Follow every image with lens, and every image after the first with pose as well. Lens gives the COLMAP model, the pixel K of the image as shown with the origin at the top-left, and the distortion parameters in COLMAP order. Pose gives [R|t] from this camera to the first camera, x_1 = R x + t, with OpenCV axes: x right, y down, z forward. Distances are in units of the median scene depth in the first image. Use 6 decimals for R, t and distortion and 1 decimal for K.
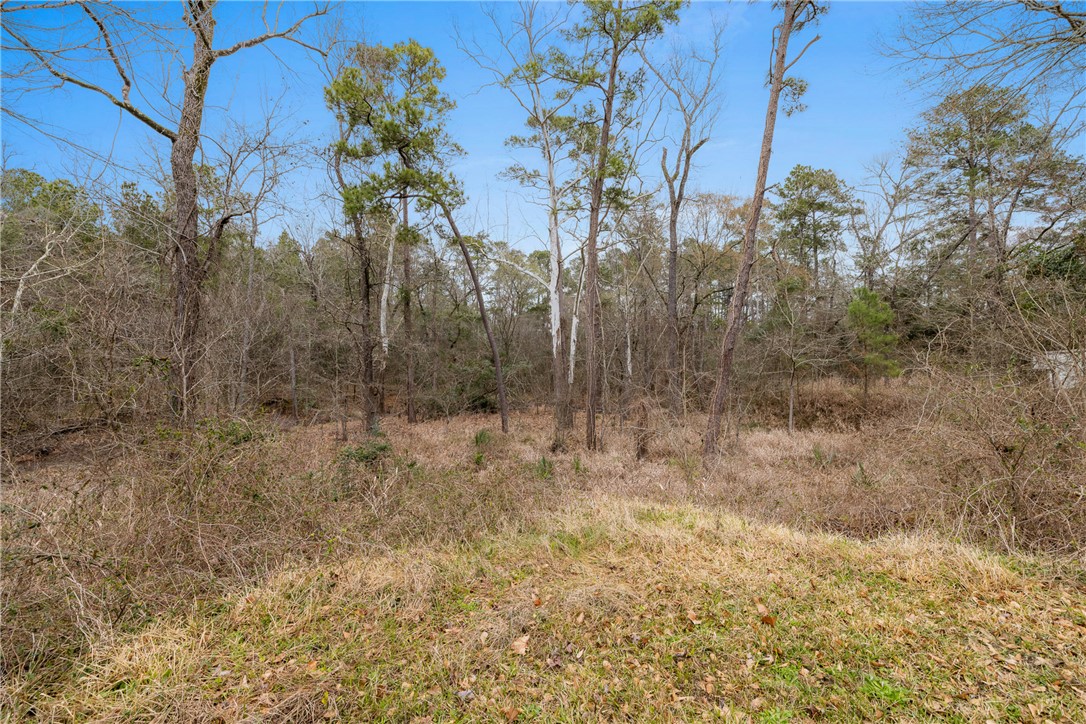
lens RADIAL K [[450.4, 0, 540.2], [0, 450.4, 365.0], [0, 0, 1]] dist [-0.000994, 0.000092]
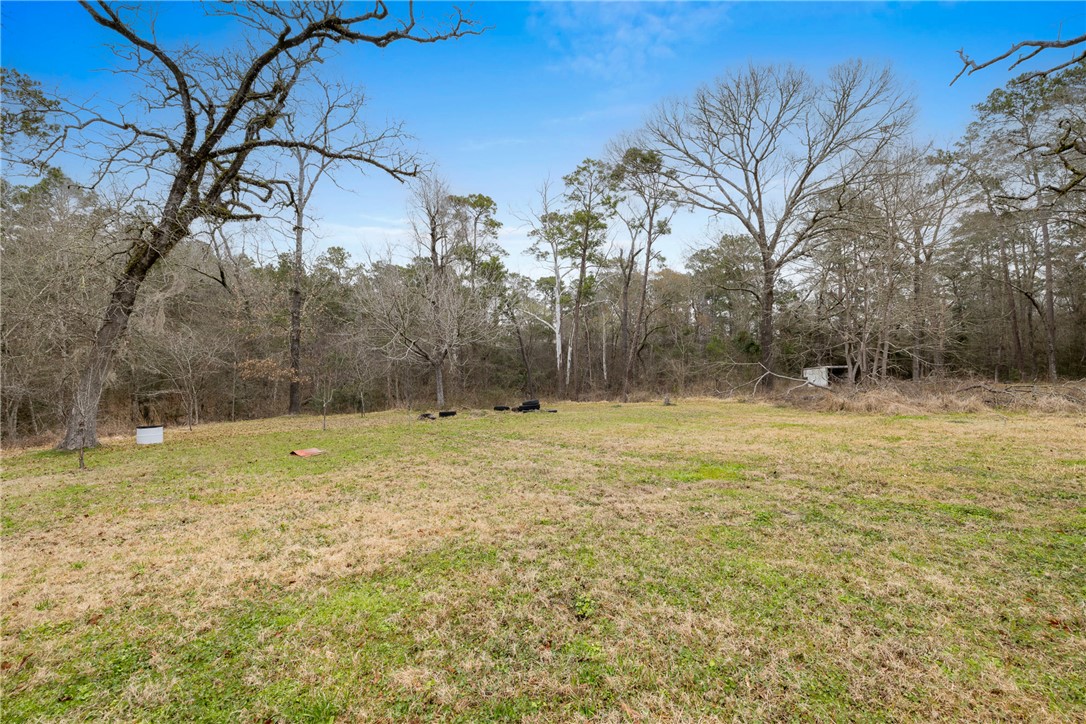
lens RADIAL K [[450.4, 0, 544.6], [0, 450.4, 364.6], [0, 0, 1]] dist [-0.000994, 0.000092]
pose [[0.999973, 0.000821, 0.007315, -0.023257], [-0.000792, 0.999992, -0.003955, -0.019139], [-0.007318, 0.003950, 0.999965, -0.500022]]
